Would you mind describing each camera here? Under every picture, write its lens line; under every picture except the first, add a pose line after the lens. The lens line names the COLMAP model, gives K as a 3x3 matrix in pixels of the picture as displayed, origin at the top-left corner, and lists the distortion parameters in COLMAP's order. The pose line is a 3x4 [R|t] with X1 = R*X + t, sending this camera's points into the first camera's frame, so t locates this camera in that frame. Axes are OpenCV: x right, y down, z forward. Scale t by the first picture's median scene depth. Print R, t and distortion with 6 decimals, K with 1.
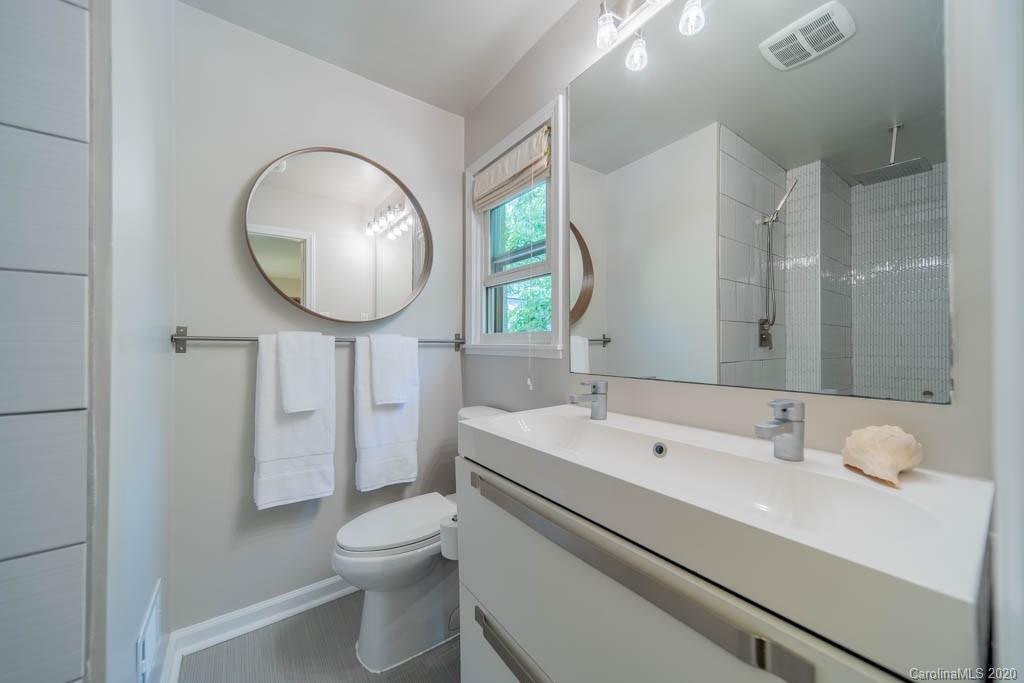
lens RADIAL K [[362.5, 0, 510.3], [0, 362.5, 338.6], [0, 0, 1]] dist [0.000120, -0.000049]
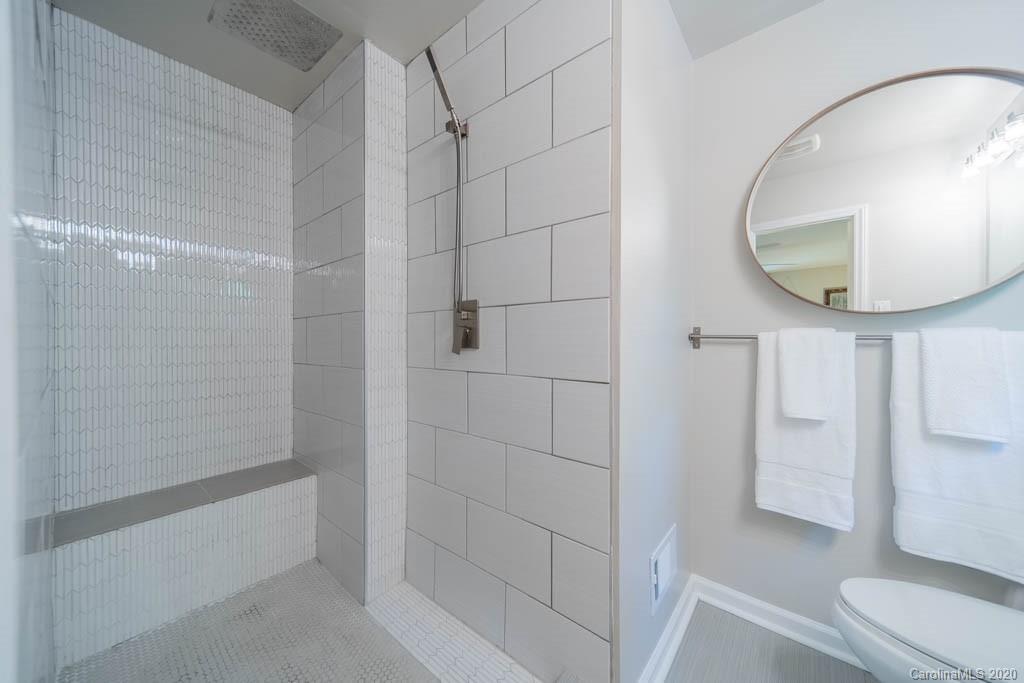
lens RADIAL K [[362.5, 0, 510.5], [0, 362.5, 344.0], [0, 0, 1]] dist [0.000120, -0.000049]
pose [[0.251001, 0.010942, -0.967925, 0.094567], [0.008131, 0.999877, 0.013411, 0.001811], [0.967953, -0.011236, 0.250882, 0.089012]]
